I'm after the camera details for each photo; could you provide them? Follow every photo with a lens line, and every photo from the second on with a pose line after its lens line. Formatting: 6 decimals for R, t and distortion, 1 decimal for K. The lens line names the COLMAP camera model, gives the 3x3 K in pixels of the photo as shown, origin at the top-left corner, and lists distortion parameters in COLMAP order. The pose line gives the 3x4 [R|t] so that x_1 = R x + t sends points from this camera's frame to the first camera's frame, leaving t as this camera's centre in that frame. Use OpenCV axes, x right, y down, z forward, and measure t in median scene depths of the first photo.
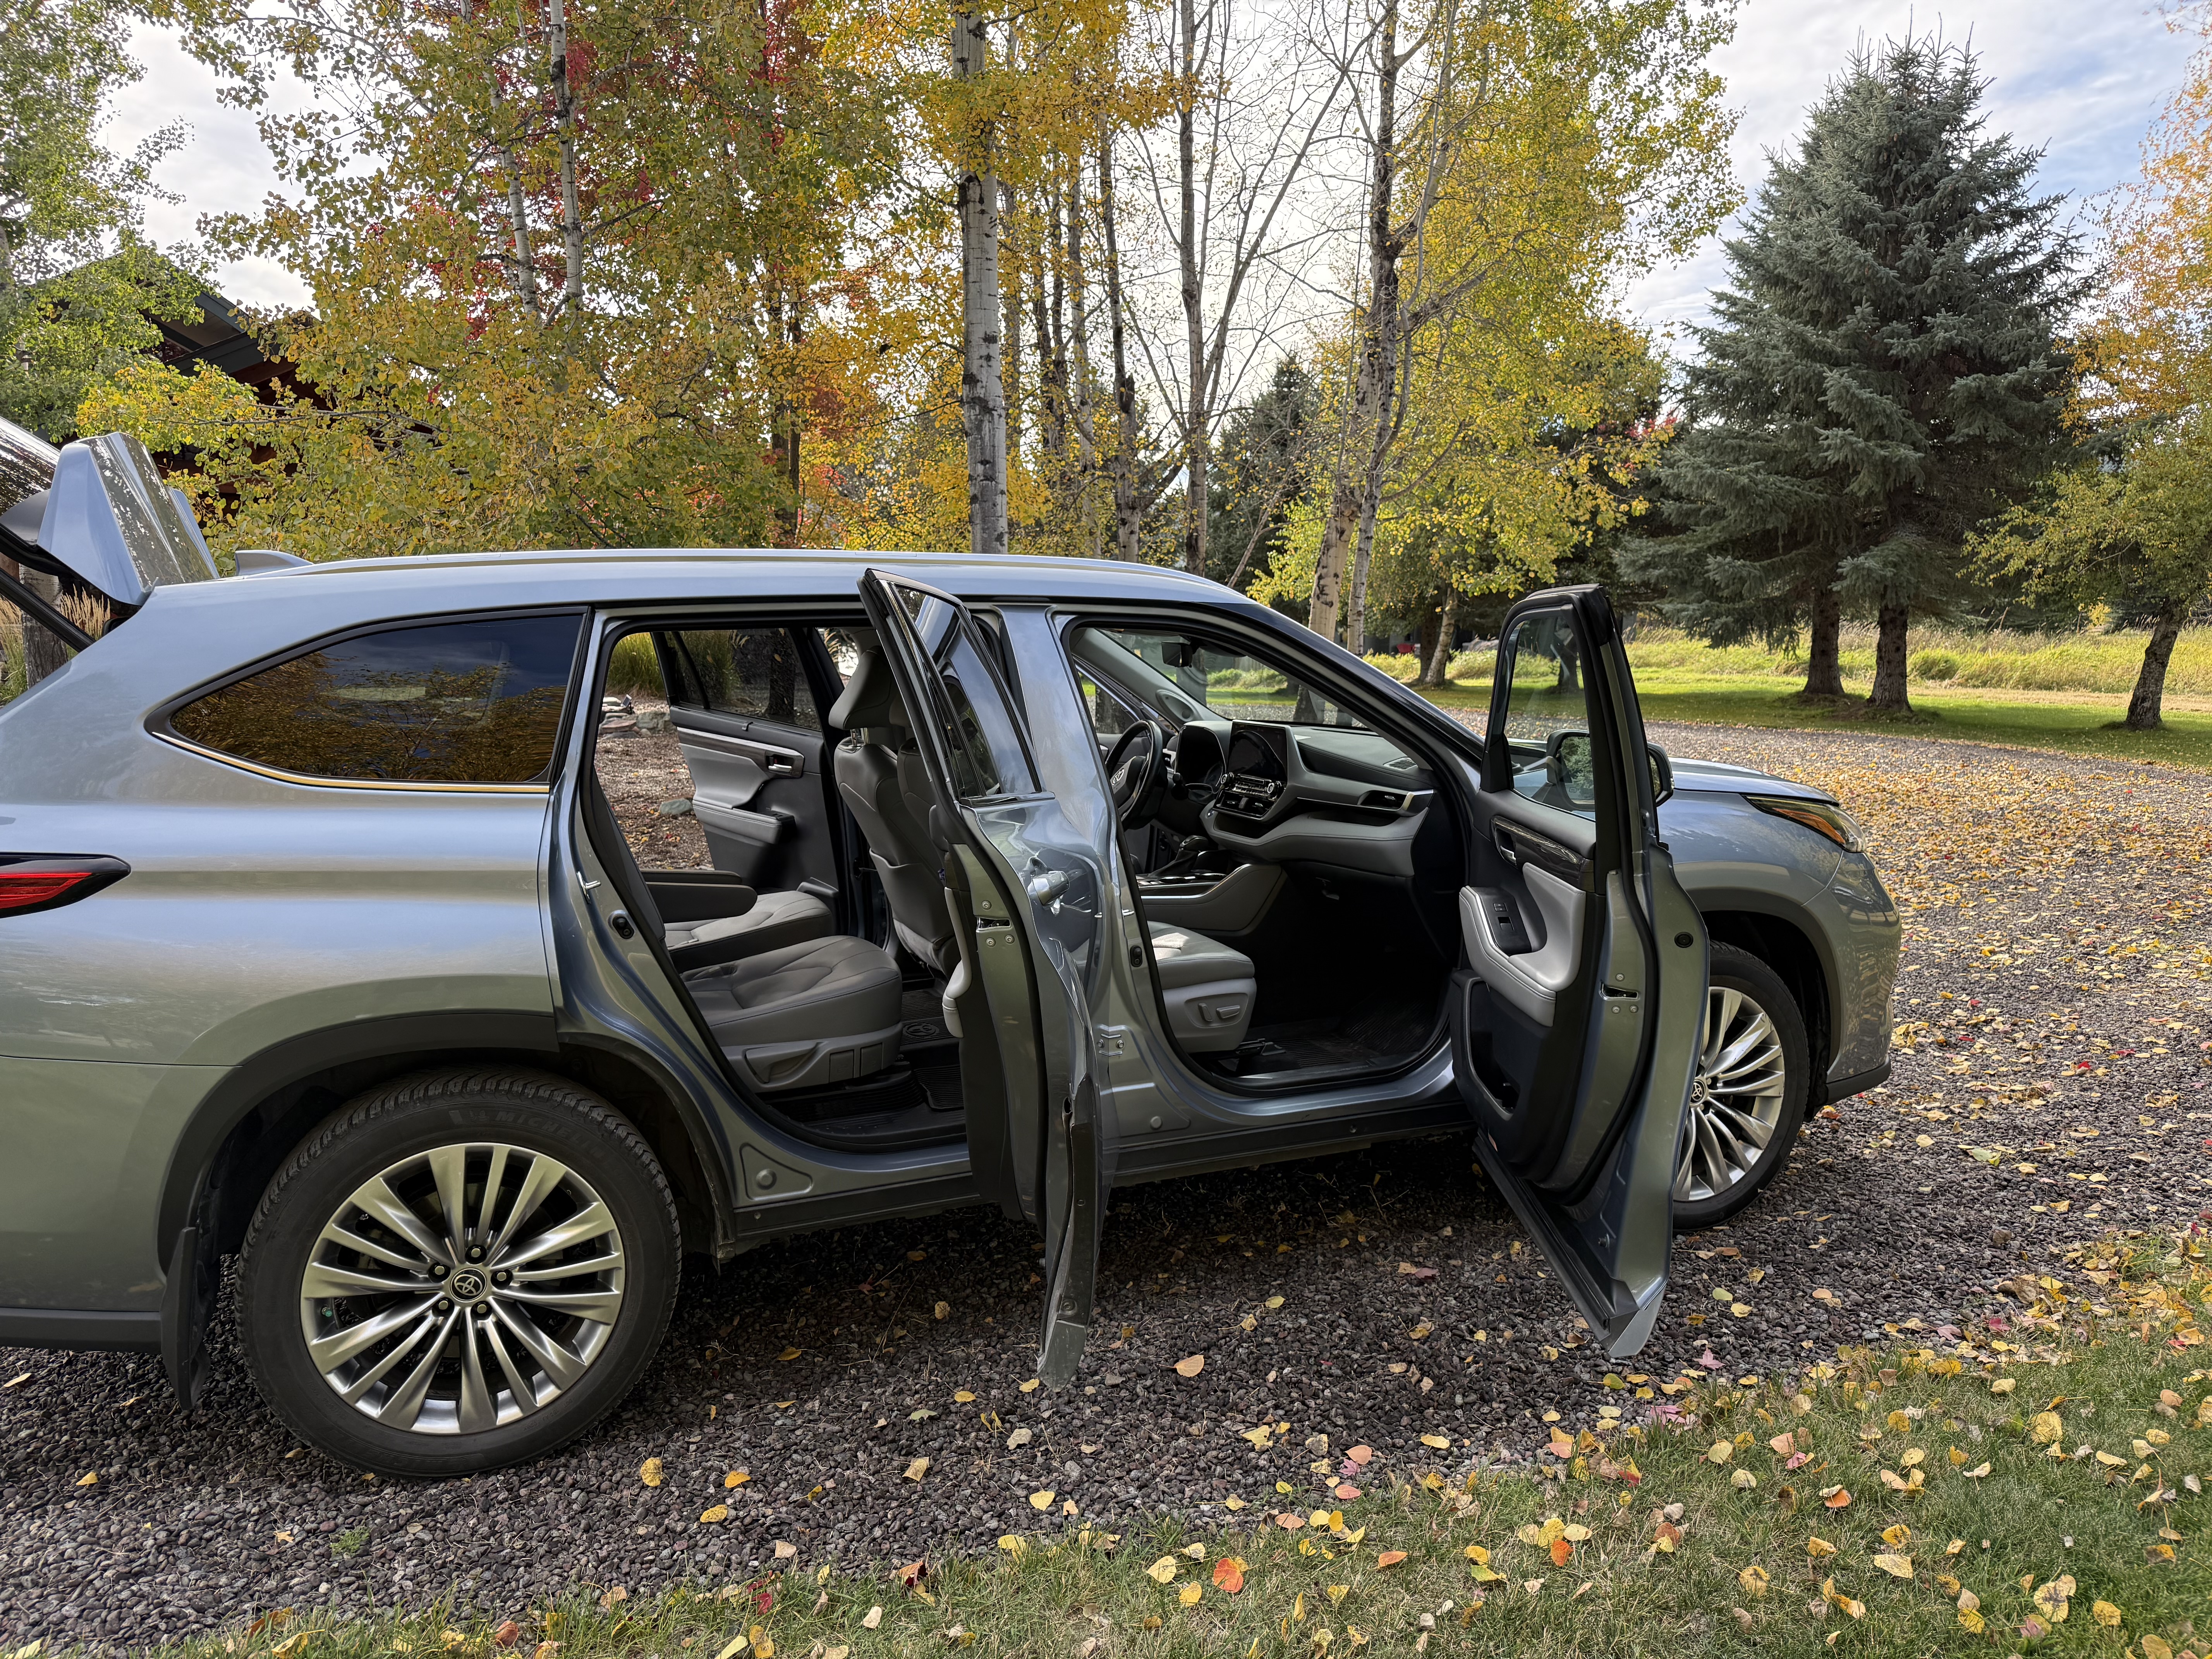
lens RADIAL K [[1552.7, 0, 1106.0], [0, 1552.7, 829.5], [0, 0, 1]] dist [-0.004133, -0.053892]
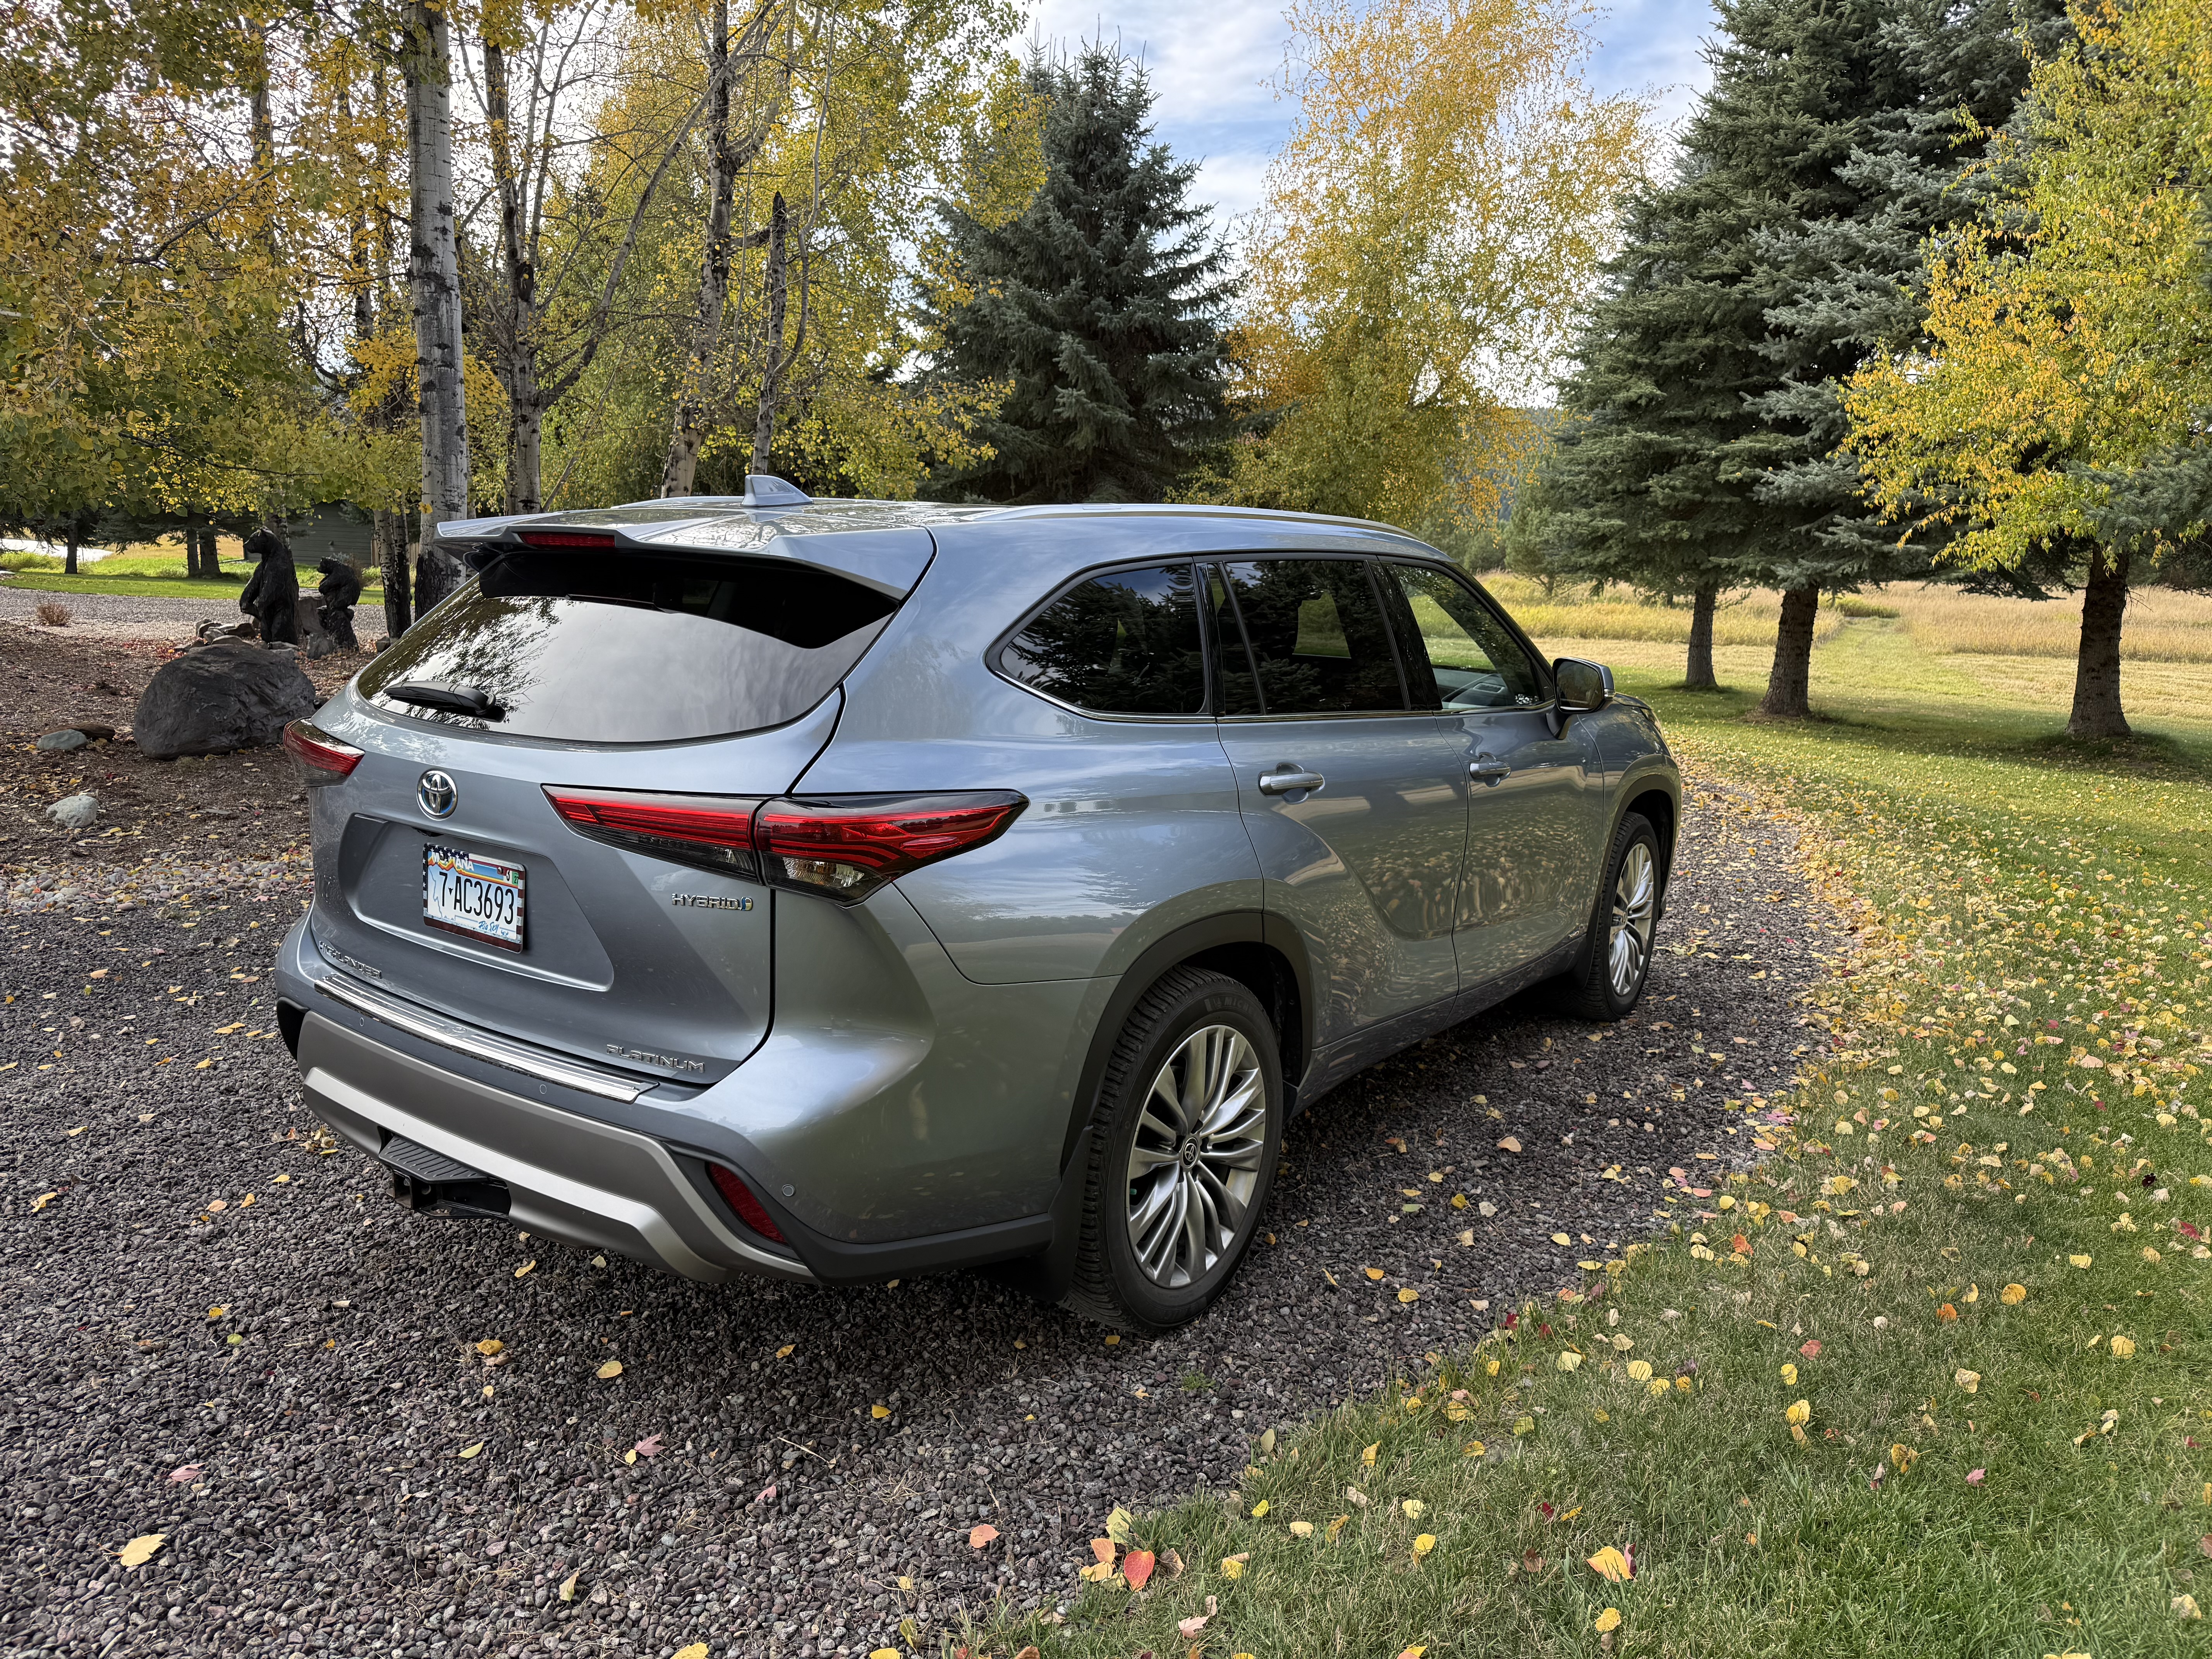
lens RADIAL K [[1552.7, 0, 1106.0], [0, 1552.7, 829.5], [0, 0, 1]] dist [-0.004133, -0.053892]
pose [[0.827421, -0.051495, 0.559217, -0.159508], [0.020257, 0.997876, 0.061916, -0.001887], [-0.561217, -0.039903, 0.826706, 0.014797]]
